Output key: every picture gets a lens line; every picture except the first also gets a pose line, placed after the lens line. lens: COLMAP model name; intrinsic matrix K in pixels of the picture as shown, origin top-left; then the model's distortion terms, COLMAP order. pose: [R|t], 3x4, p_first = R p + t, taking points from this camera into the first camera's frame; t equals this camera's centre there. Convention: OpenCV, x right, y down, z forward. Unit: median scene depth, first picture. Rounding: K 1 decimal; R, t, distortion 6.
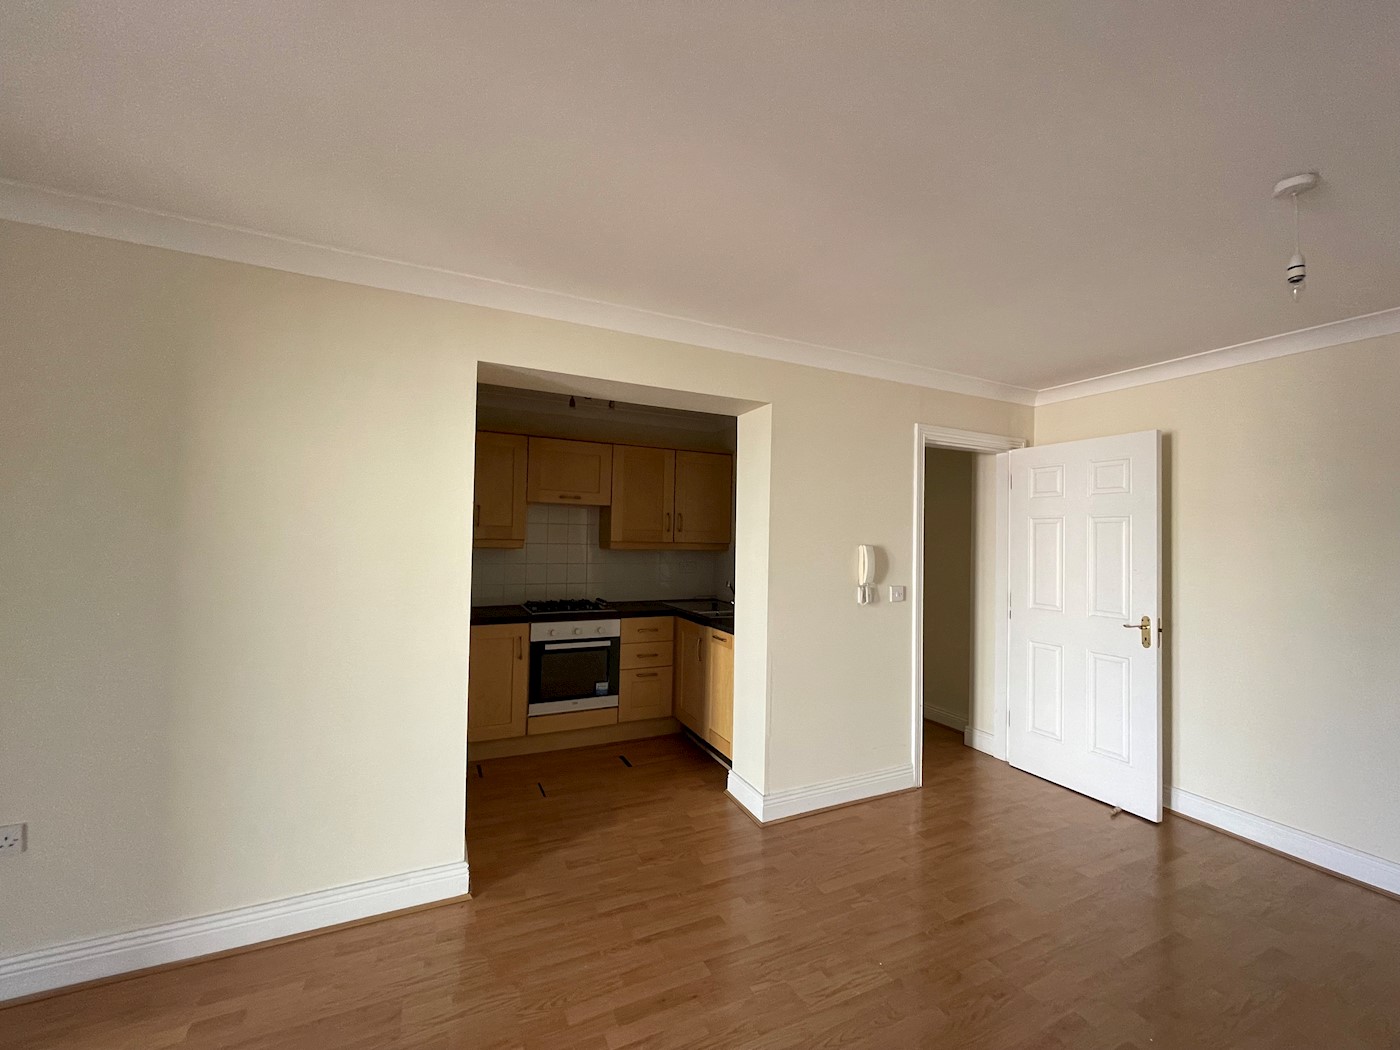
lens RADIAL K [[565.1, 0, 697.8], [0, 565.1, 522.7], [0, 0, 1]] dist [0.000892, 0.000327]
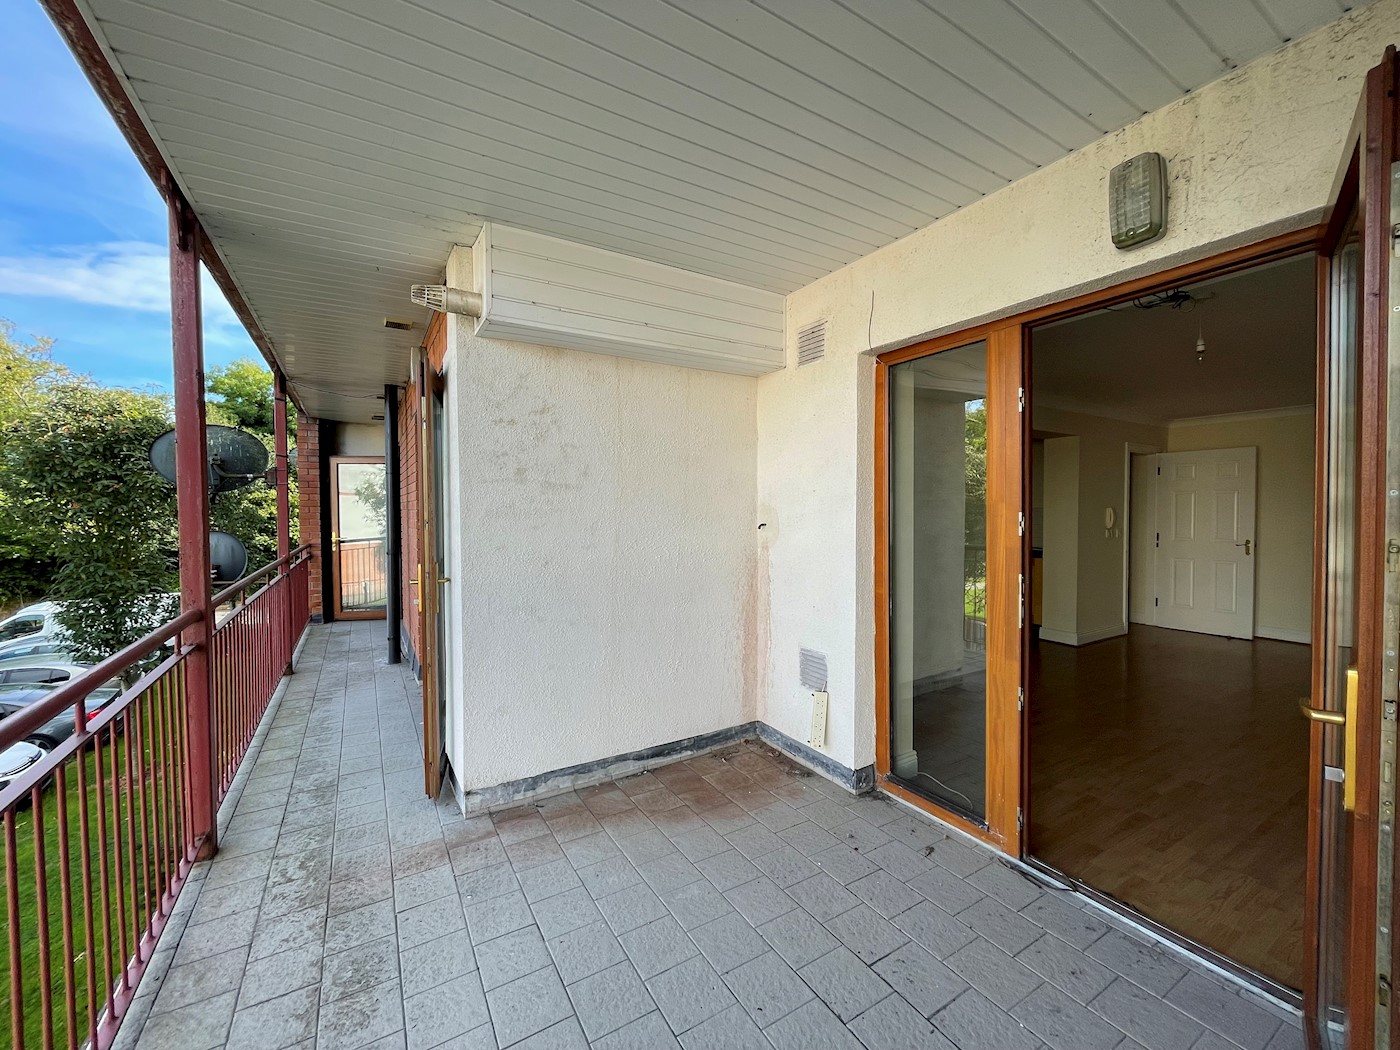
lens RADIAL K [[565.1, 0, 697.8], [0, 565.1, 522.7], [0, 0, 1]] dist [0.000892, 0.000327]
pose [[0.995576, -0.022595, 0.091197, -1.111329], [0.018321, 0.998707, 0.047427, -0.022964], [-0.092151, -0.045547, 0.994703, -0.684593]]
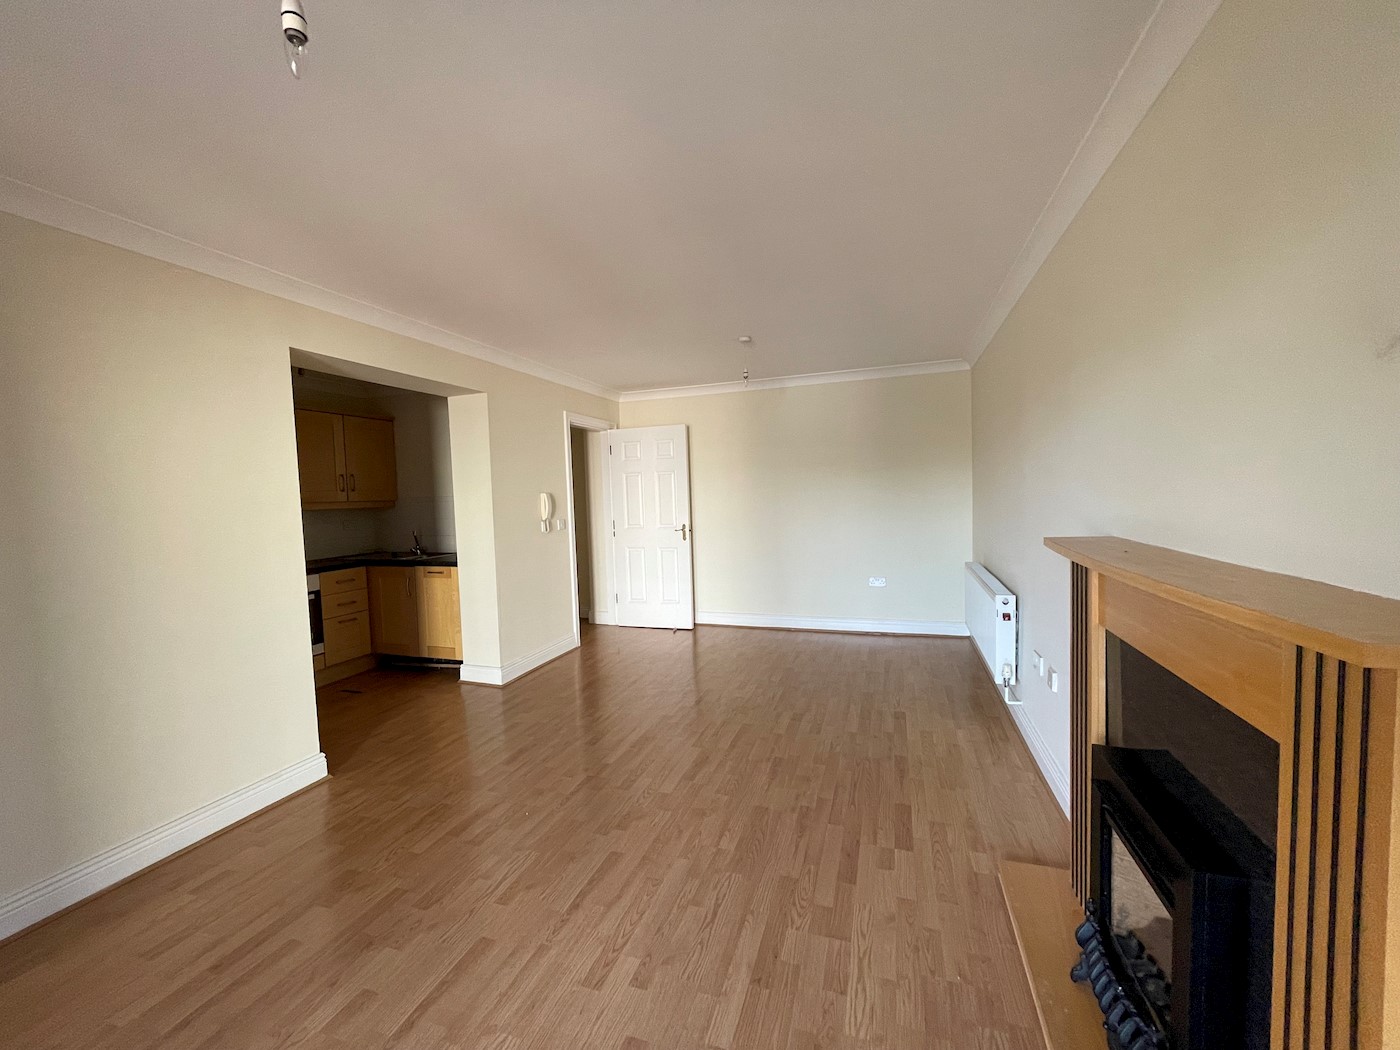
lens RADIAL K [[565.1, 0, 697.8], [0, 565.1, 522.7], [0, 0, 1]] dist [0.000892, 0.000327]
pose [[0.698921, -0.079920, 0.710719, -0.423867], [0.027307, 0.995994, 0.085145, 0.001674], [-0.714677, -0.040102, 0.698304, -0.288689]]
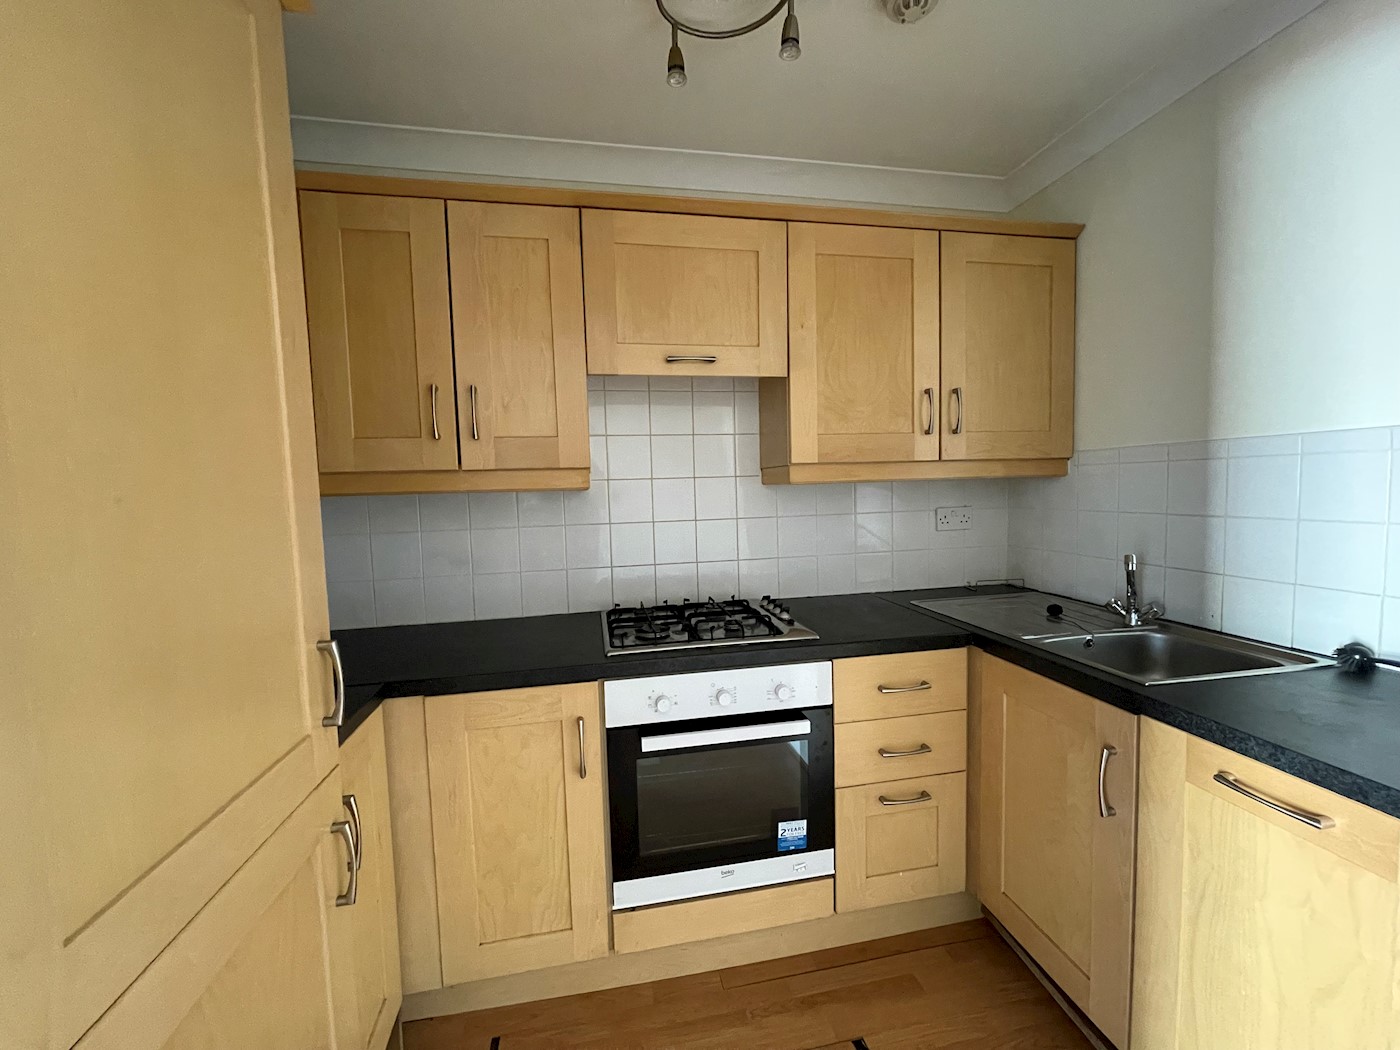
lens RADIAL K [[565.1, 0, 697.8], [0, 565.1, 522.7], [0, 0, 1]] dist [0.000892, 0.000327]
pose [[0.966769, -0.030329, -0.253844, -0.135453], [0.054945, 0.994384, 0.090450, 0.040279], [0.249676, -0.101392, 0.963007, 0.670147]]
